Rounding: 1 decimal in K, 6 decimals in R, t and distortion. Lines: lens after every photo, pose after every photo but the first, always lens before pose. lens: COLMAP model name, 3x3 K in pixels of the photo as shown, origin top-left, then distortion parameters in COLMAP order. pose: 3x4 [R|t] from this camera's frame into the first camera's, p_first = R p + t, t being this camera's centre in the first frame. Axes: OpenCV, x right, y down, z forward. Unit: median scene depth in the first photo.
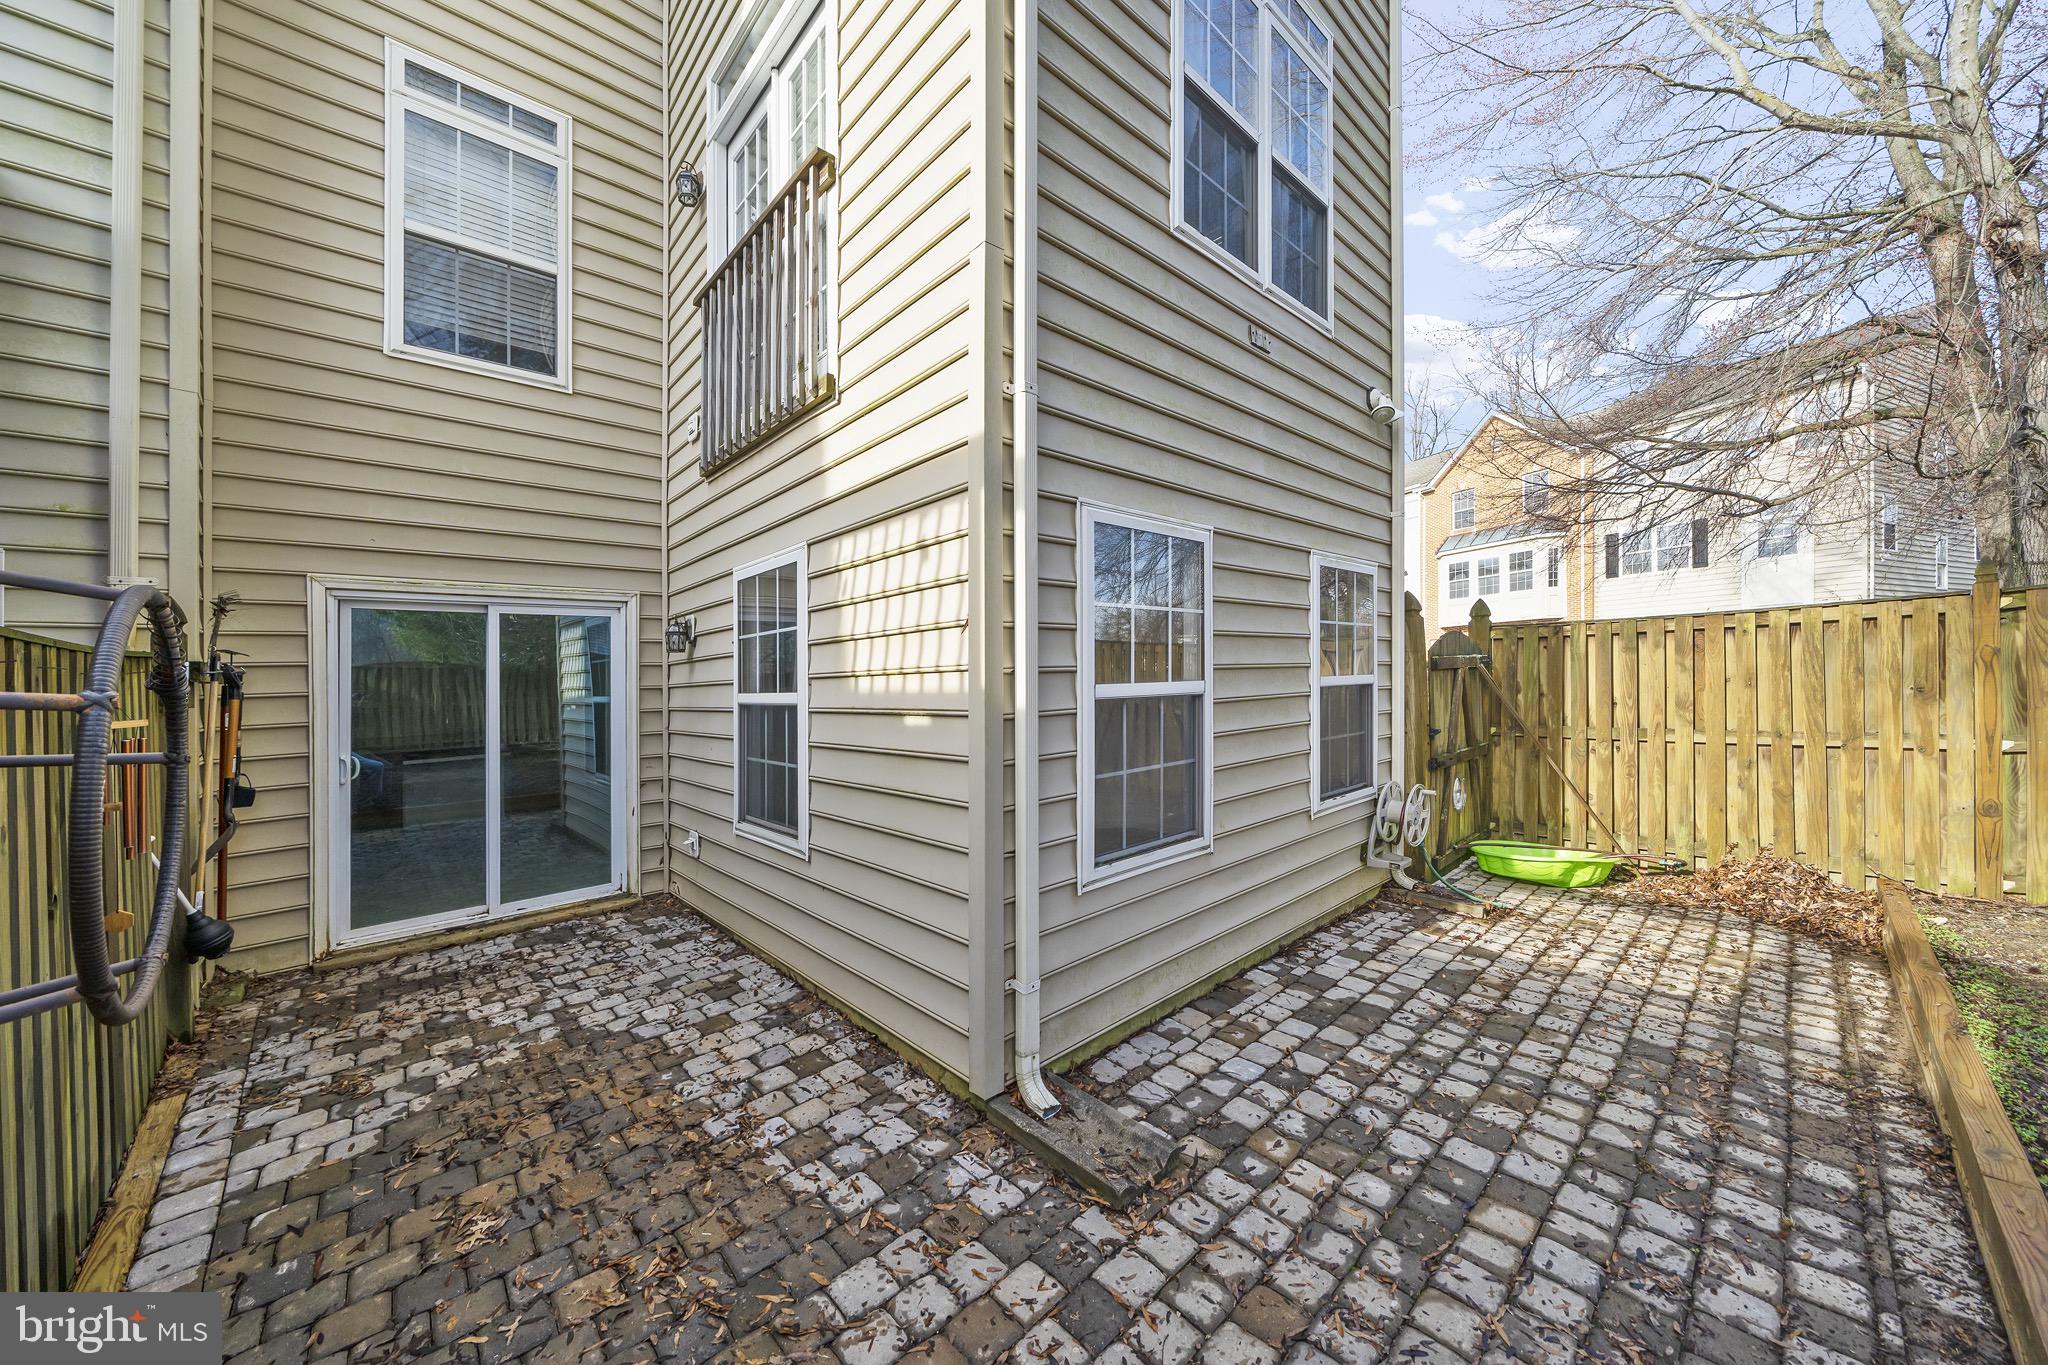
lens RADIAL K [[713.3, 0, 1013.9], [0, 713.3, 669.6], [0, 0, 1]] dist [-0.005725, 0.000184]
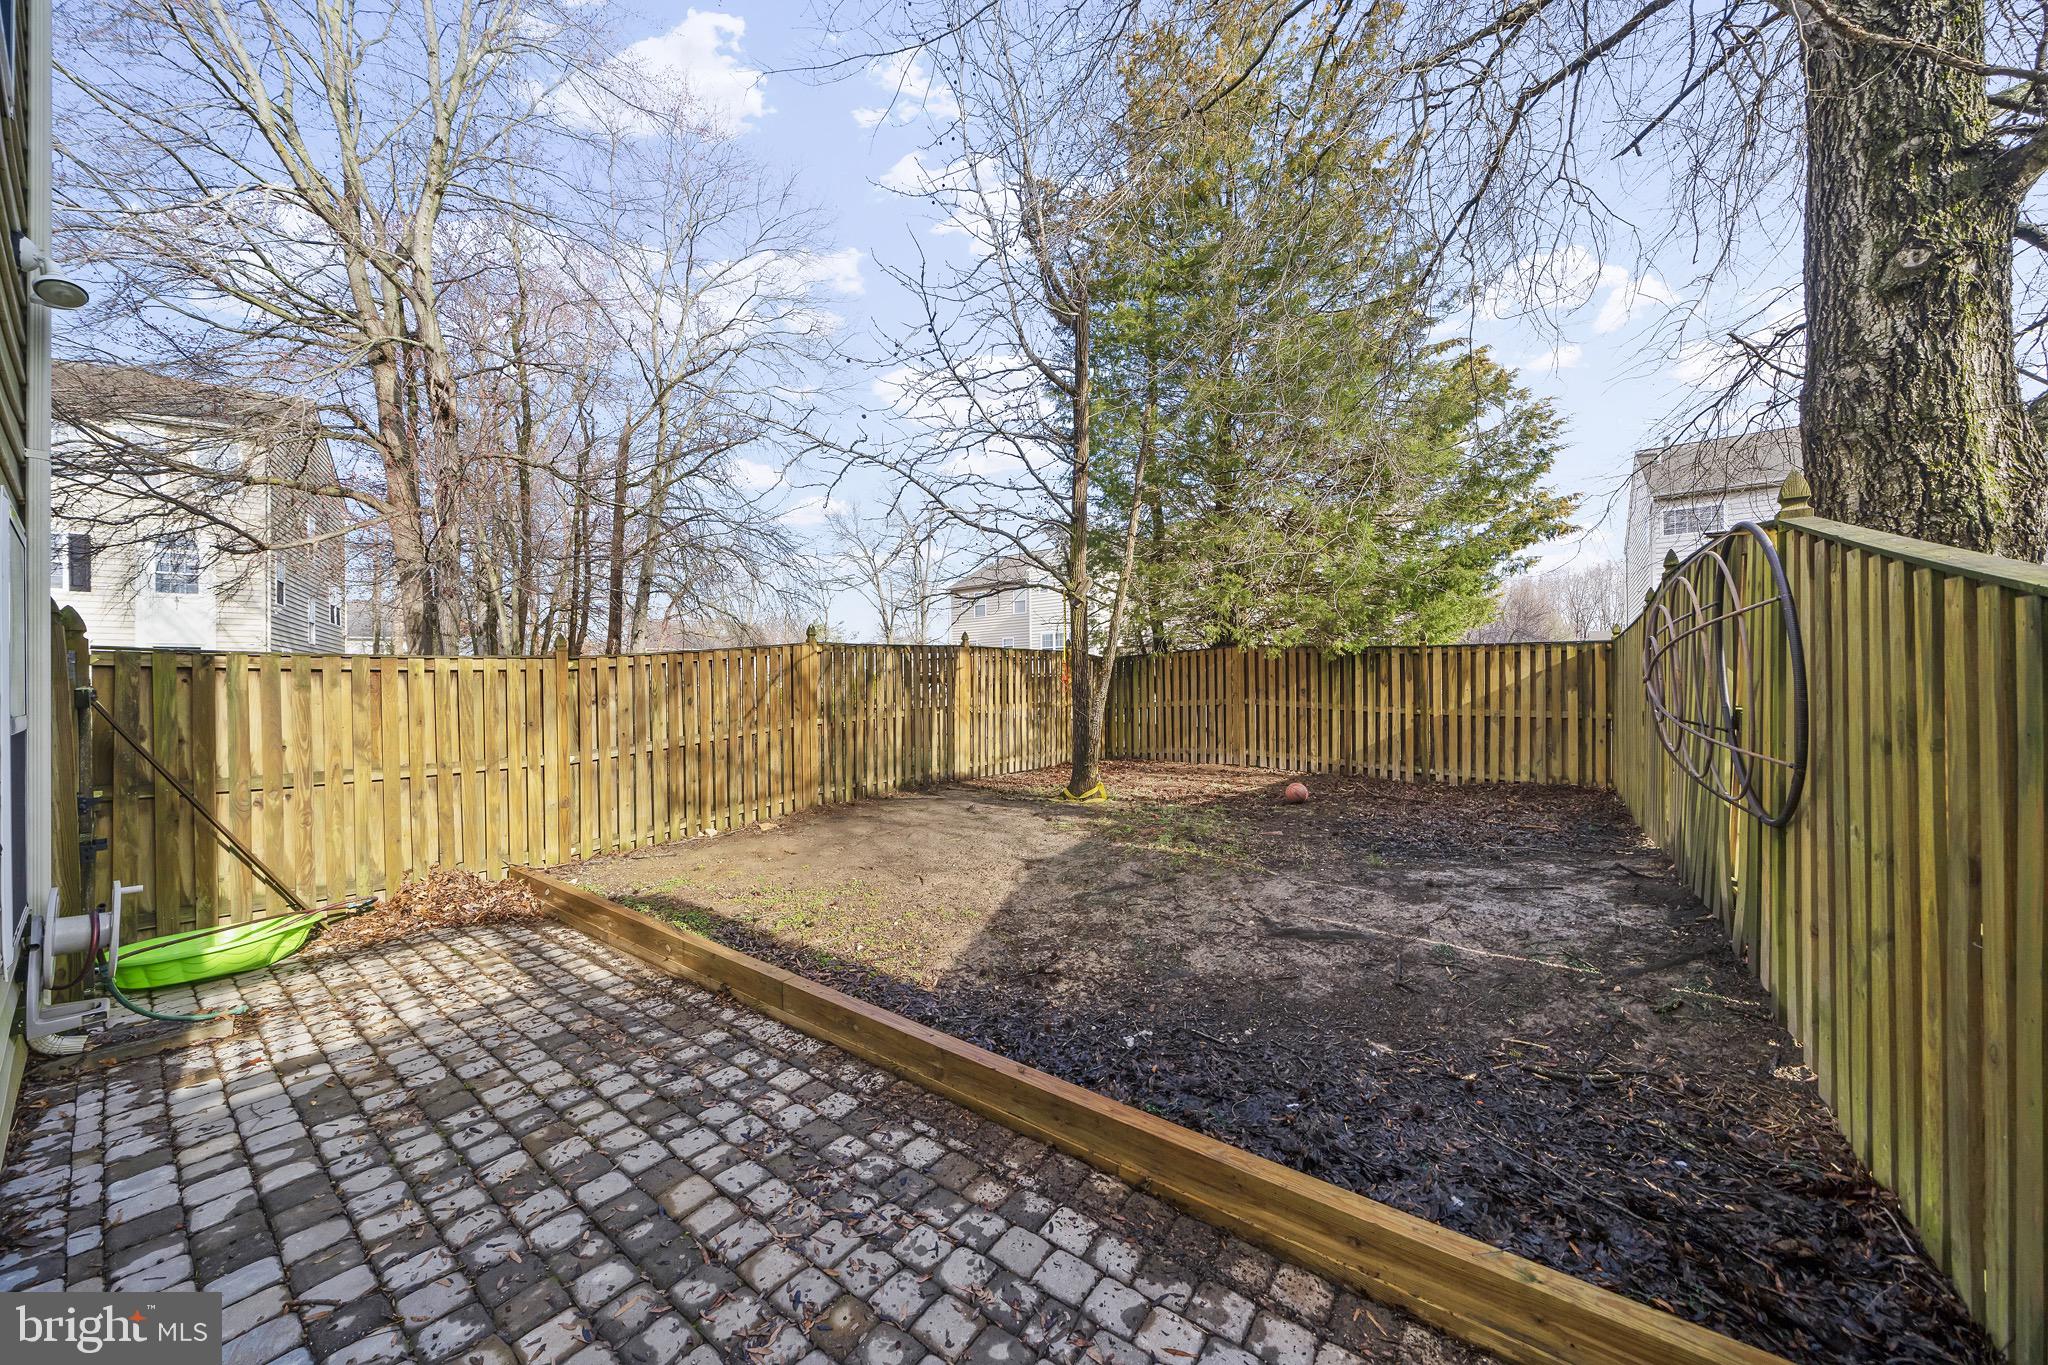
lens RADIAL K [[704.6, 0, 1000.9], [0, 704.6, 692.9], [0, 0, 1]] dist [-0.001340, -0.000106]
pose [[-0.176608, 0.026411, 0.983927, -0.313546], [0.000783, 0.999643, -0.026693, 0.006481], [-0.984281, -0.003944, -0.176565, 0.430992]]
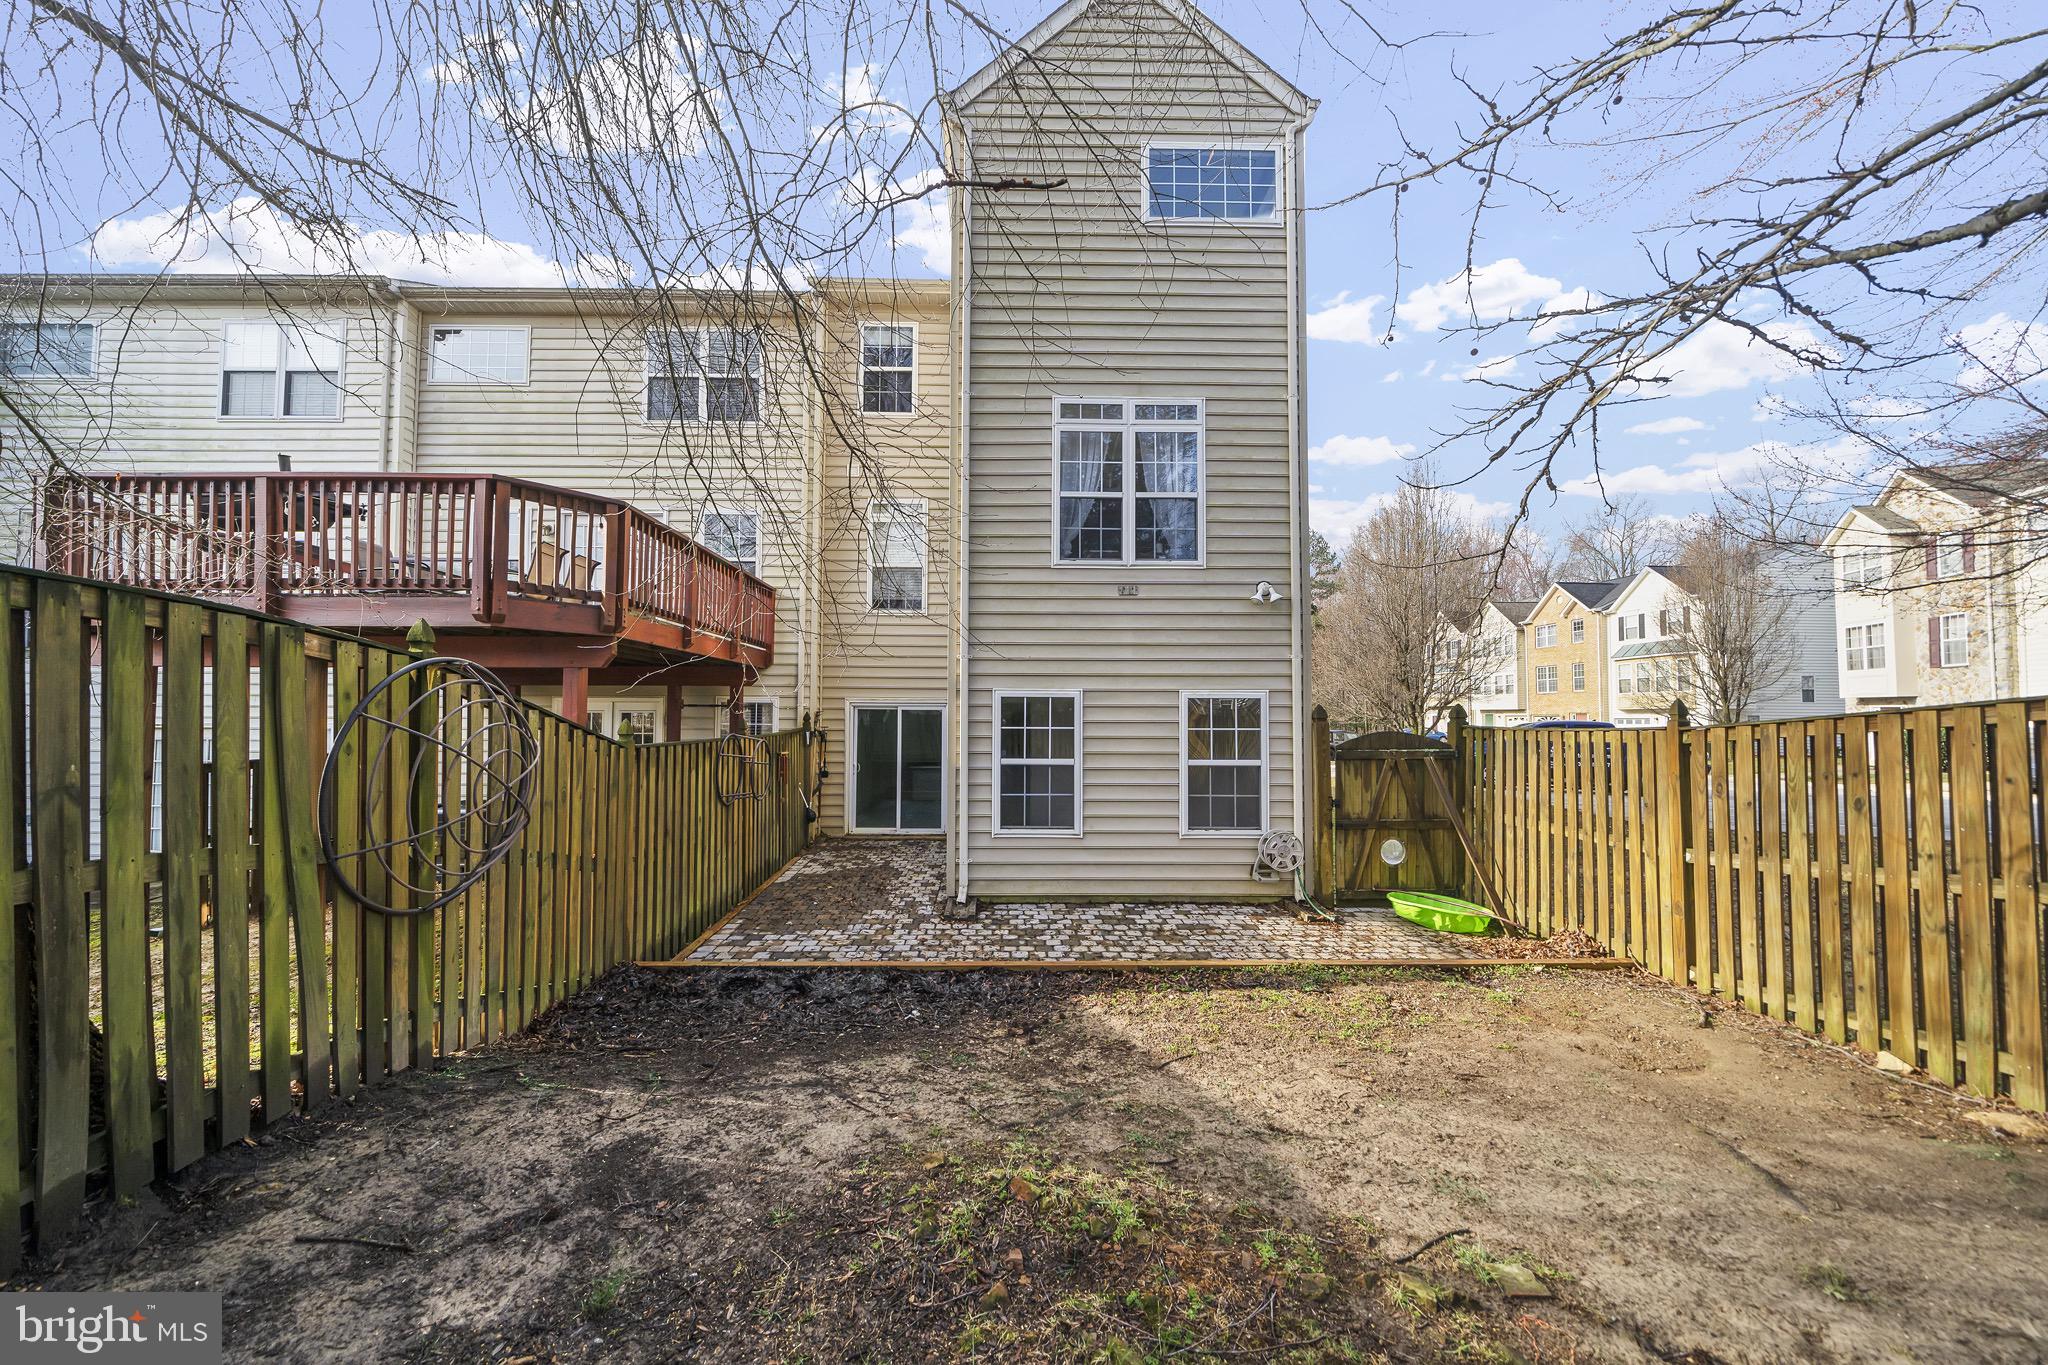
lens RADIAL K [[721.9, 0, 1015.5], [0, 721.9, 705.7], [0, 0, 1]] dist [-0.000161, 0.000052]
pose [[0.750713, 0.022355, -0.660250, 1.610077], [-0.018480, 0.999747, 0.012838, -0.175951], [0.660370, 0.002564, 0.750936, -0.808263]]
